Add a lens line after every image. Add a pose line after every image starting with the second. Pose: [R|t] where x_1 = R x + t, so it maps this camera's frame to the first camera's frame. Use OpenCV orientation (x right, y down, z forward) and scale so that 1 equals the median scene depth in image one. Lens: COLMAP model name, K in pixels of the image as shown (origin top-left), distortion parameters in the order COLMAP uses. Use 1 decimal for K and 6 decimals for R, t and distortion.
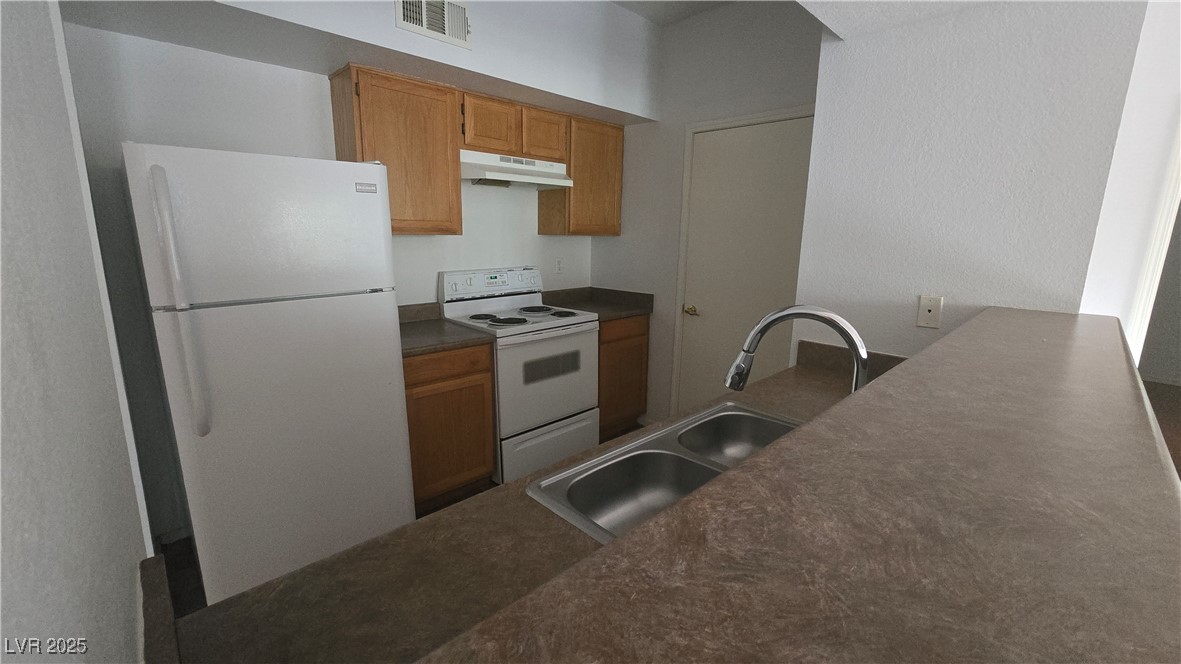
lens RADIAL K [[479.4, 0, 594.5], [0, 479.4, 330.4], [0, 0, 1]] dist [0.000488, -0.000087]
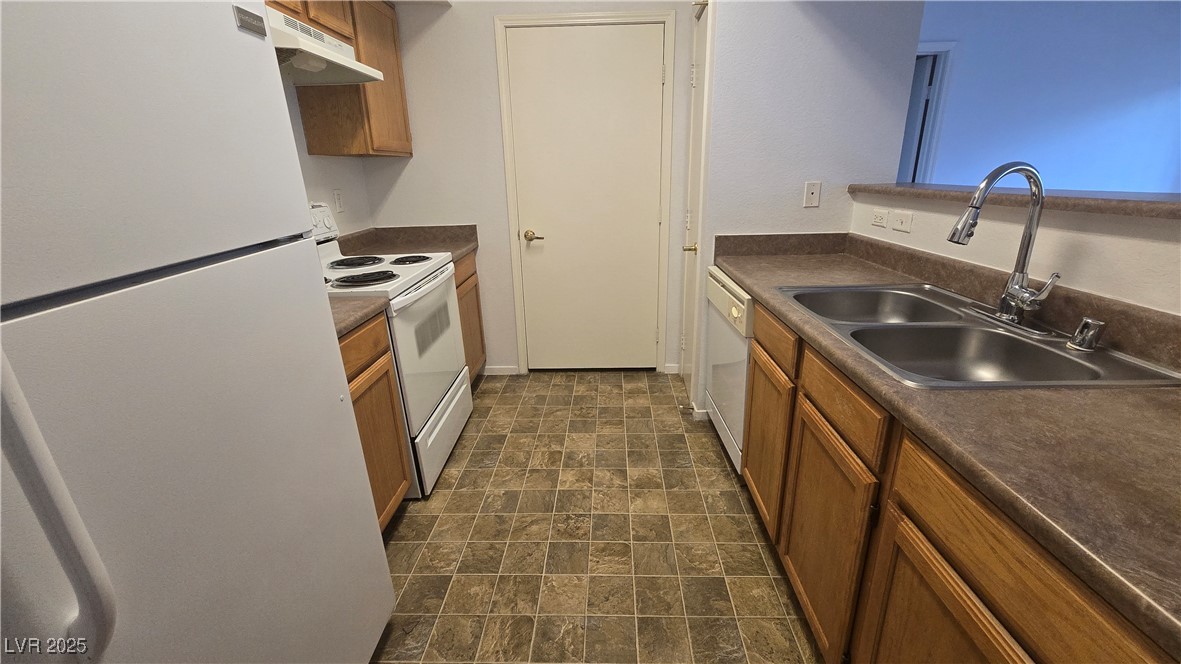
lens RADIAL K [[479.4, 0, 593.1], [0, 479.4, 330.0], [0, 0, 1]] dist [0.000488, -0.000087]
pose [[0.720457, -0.254906, 0.644953, -0.371252], [0.177016, 0.966786, 0.184366, -0.014953], [-0.670527, -0.018661, 0.741650, 0.242532]]
